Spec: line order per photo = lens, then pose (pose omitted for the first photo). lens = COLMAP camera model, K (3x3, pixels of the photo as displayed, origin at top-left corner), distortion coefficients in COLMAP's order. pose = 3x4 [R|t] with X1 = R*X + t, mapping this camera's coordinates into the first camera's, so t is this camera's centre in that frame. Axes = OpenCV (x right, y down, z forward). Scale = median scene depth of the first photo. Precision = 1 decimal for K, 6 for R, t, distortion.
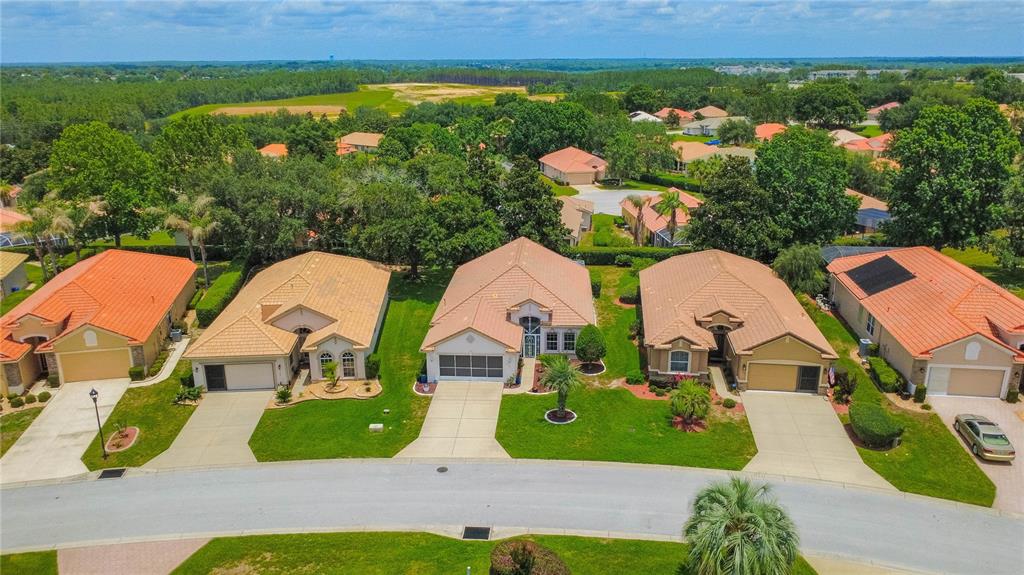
lens RADIAL K [[751.5, 0, 510.4], [0, 751.5, 287.3], [0, 0, 1]] dist [-0.002653, 0.003433]
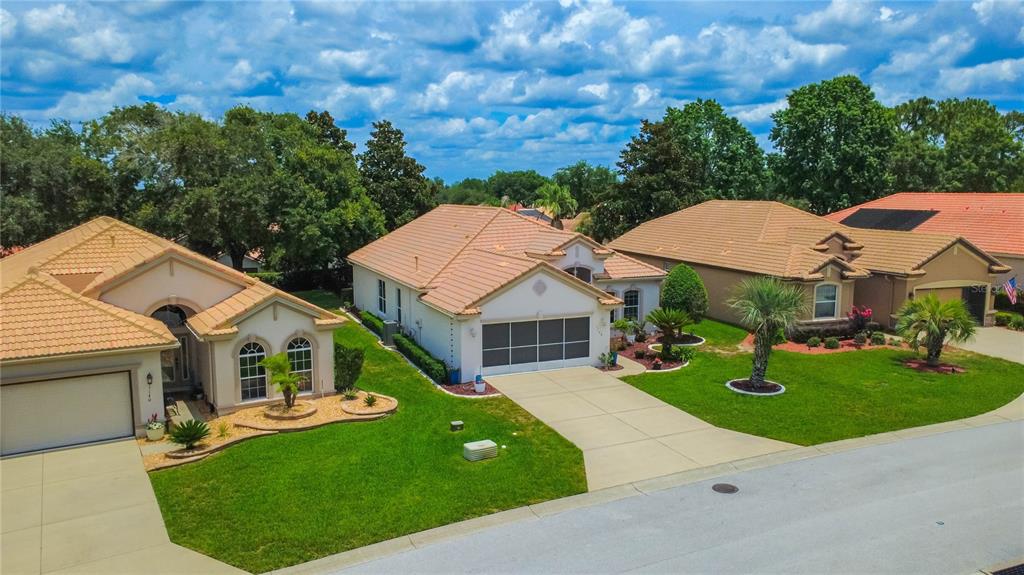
lens RADIAL K [[751.5, 0, 520.6], [0, 751.5, 294.8], [0, 0, 1]] dist [-0.002653, 0.003433]
pose [[0.885277, -0.057055, 0.461551, -0.310165], [0.130368, 0.983100, -0.128526, 0.139182], [-0.446417, 0.173953, 0.877754, 0.520580]]
